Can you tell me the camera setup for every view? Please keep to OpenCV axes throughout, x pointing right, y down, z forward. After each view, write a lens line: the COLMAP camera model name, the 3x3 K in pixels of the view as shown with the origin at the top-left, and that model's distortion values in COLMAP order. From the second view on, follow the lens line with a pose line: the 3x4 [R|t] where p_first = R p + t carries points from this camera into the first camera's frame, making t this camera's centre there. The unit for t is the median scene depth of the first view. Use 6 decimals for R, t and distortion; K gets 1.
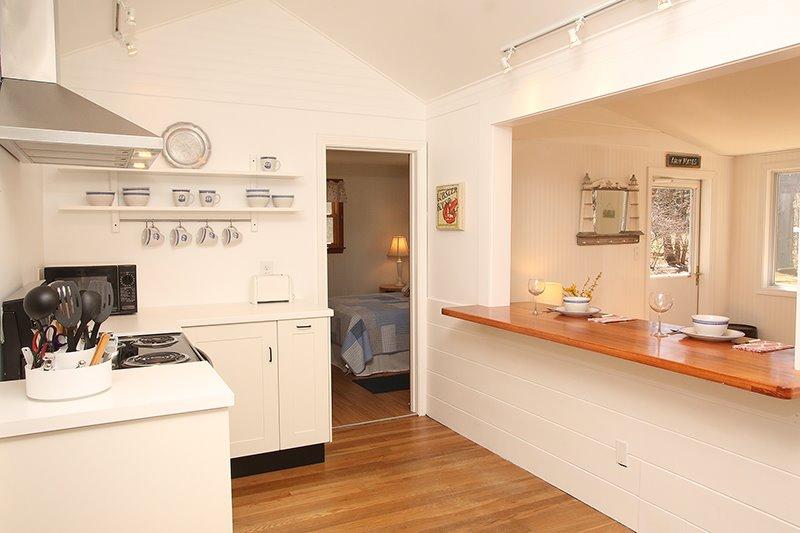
lens RADIAL K [[619.7, 0, 398.9], [0, 619.7, 280.8], [0, 0, 1]] dist [-0.000158, 0.002263]
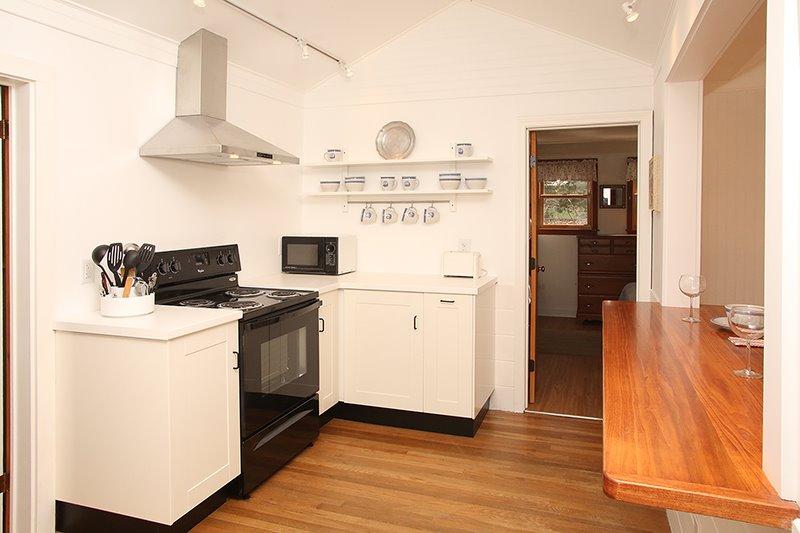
lens RADIAL K [[586.7, 0, 394.7], [0, 586.7, 222.1], [0, 0, 1]] dist [-0.008748, 0.012646]
pose [[0.682814, 0.018620, -0.730355, 0.481146], [-0.061387, 0.997602, -0.031958, -0.021797], [0.728009, 0.066656, 0.682320, 0.222774]]
